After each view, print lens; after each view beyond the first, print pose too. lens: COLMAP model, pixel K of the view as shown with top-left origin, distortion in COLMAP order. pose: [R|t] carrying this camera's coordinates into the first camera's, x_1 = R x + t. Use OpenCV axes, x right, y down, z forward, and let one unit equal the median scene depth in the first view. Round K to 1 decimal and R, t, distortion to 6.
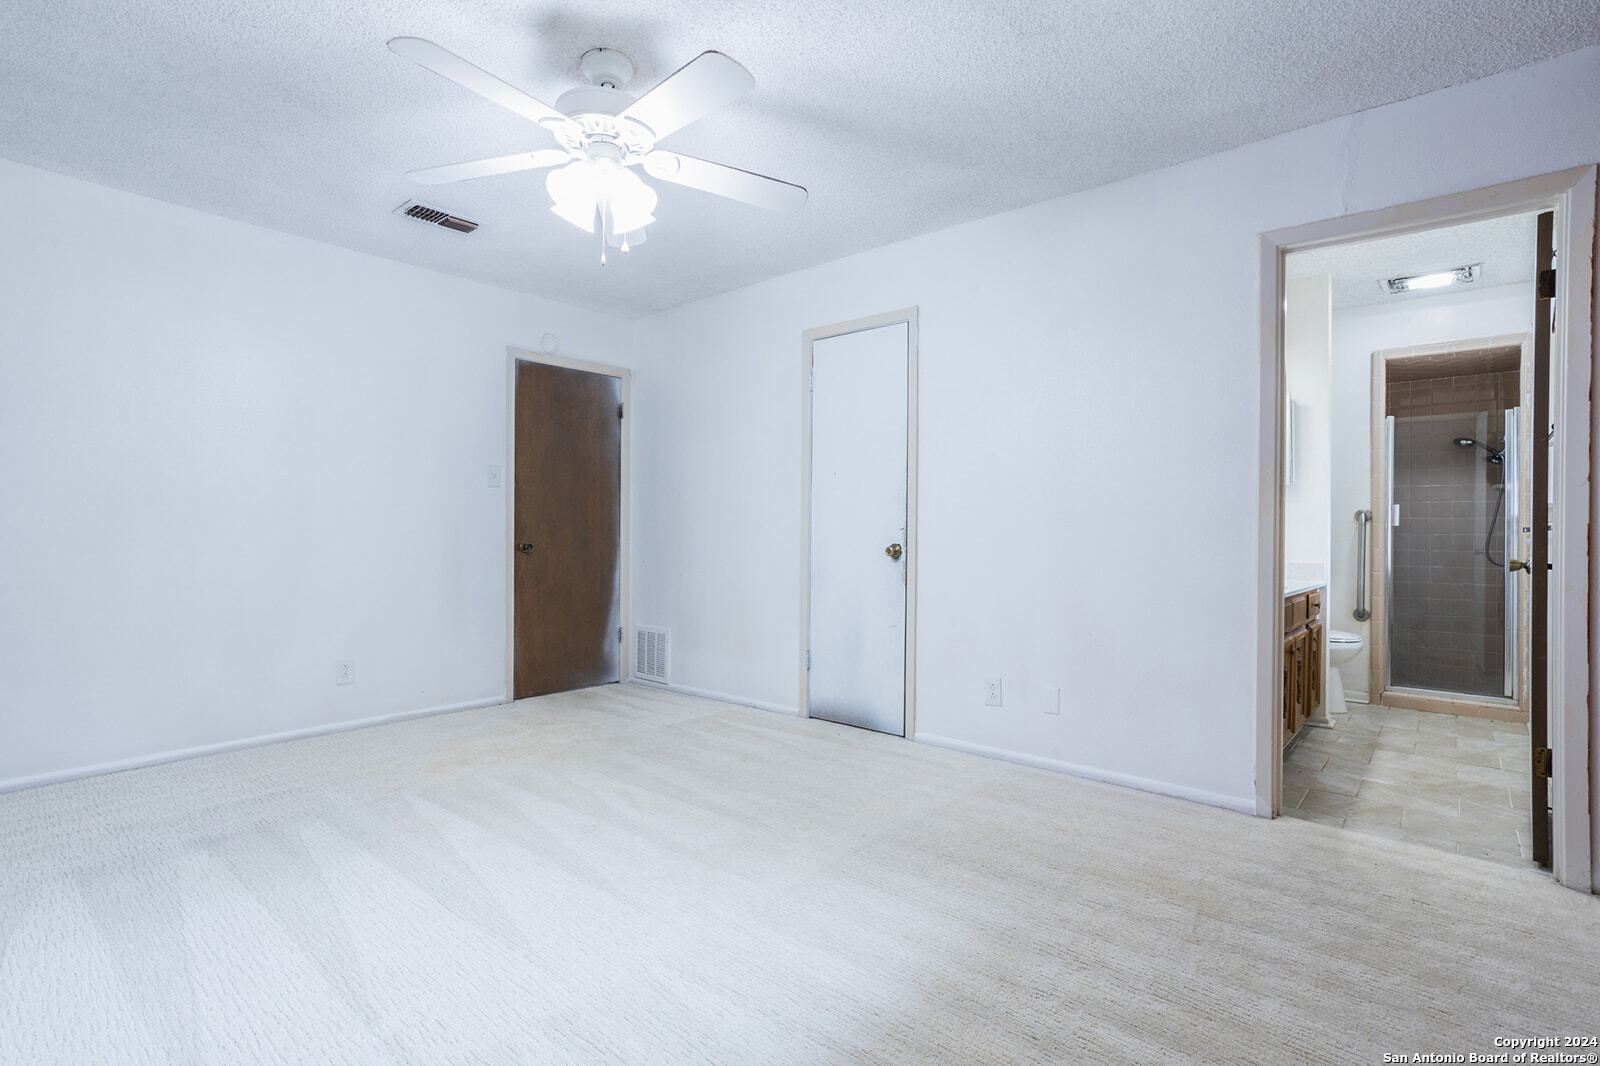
lens RADIAL K [[788.9, 0, 800.0], [0, 788.9, 533.0], [0, 0, 1]] dist [-0.057763, 0.041684]
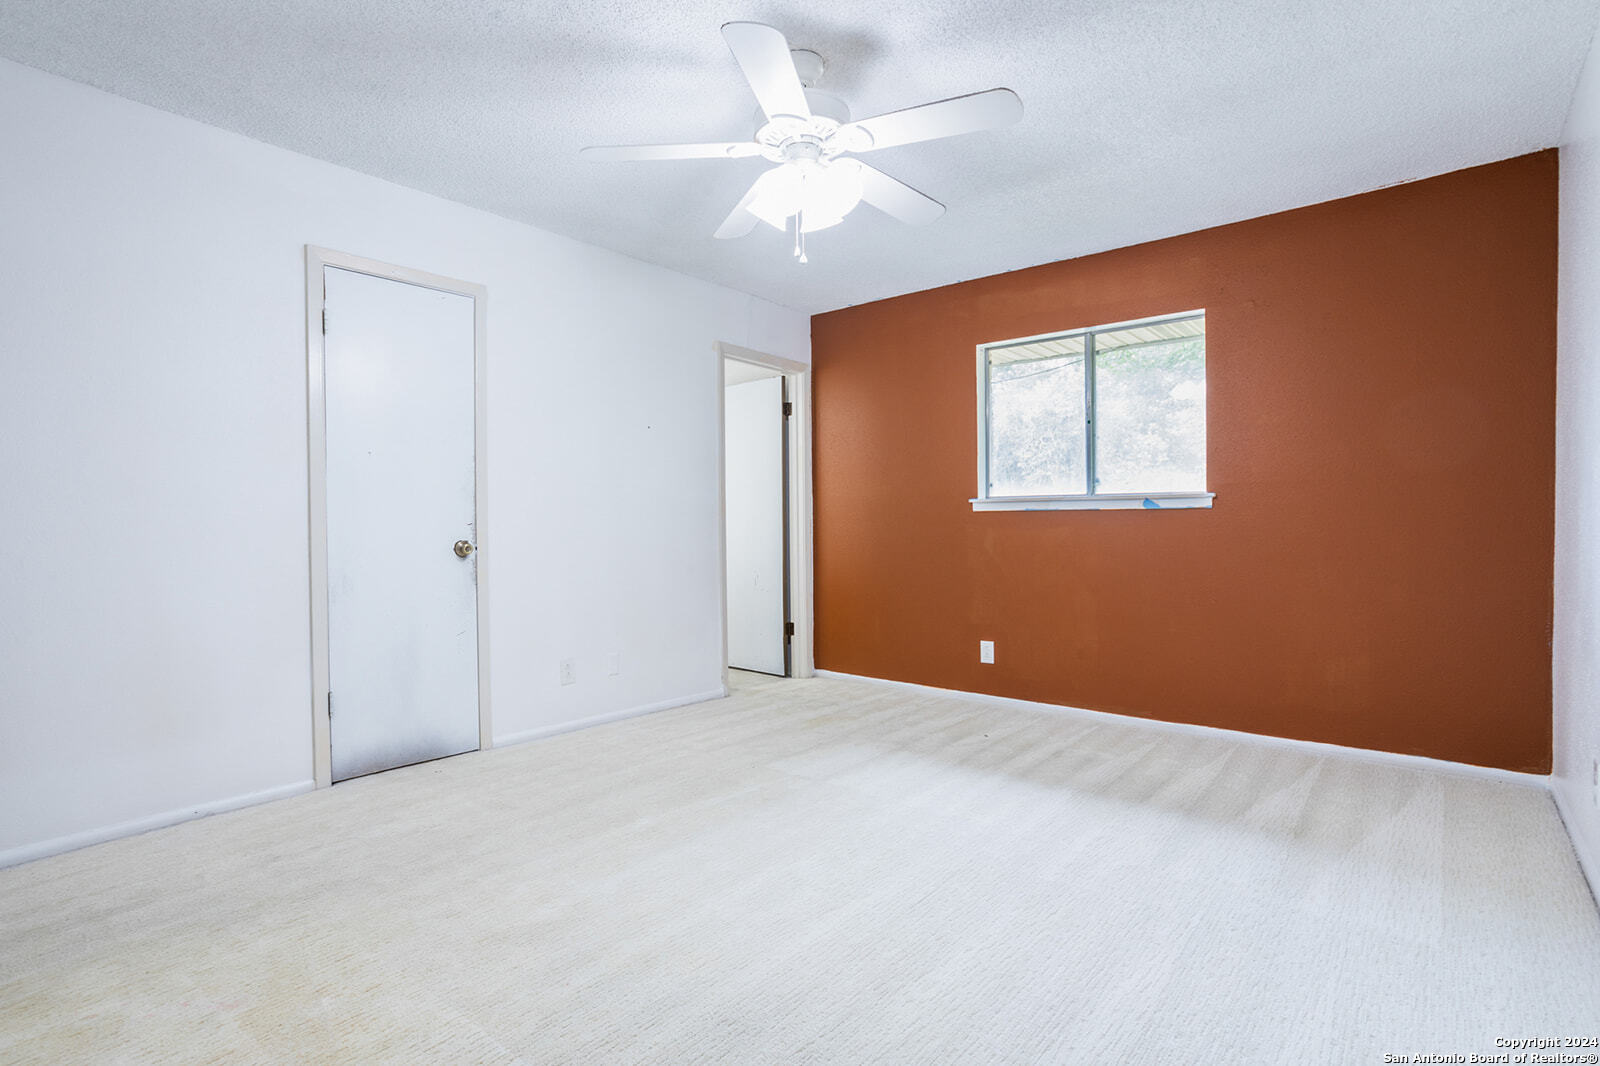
lens RADIAL K [[788.9, 0, 800.0], [0, 788.9, 533.0], [0, 0, 1]] dist [-0.057763, 0.041684]
pose [[-0.022256, -0.016945, 0.999609, -0.787237], [0.010043, 0.999802, 0.017172, -0.006533], [-0.999702, 0.010421, -0.022081, 0.643026]]
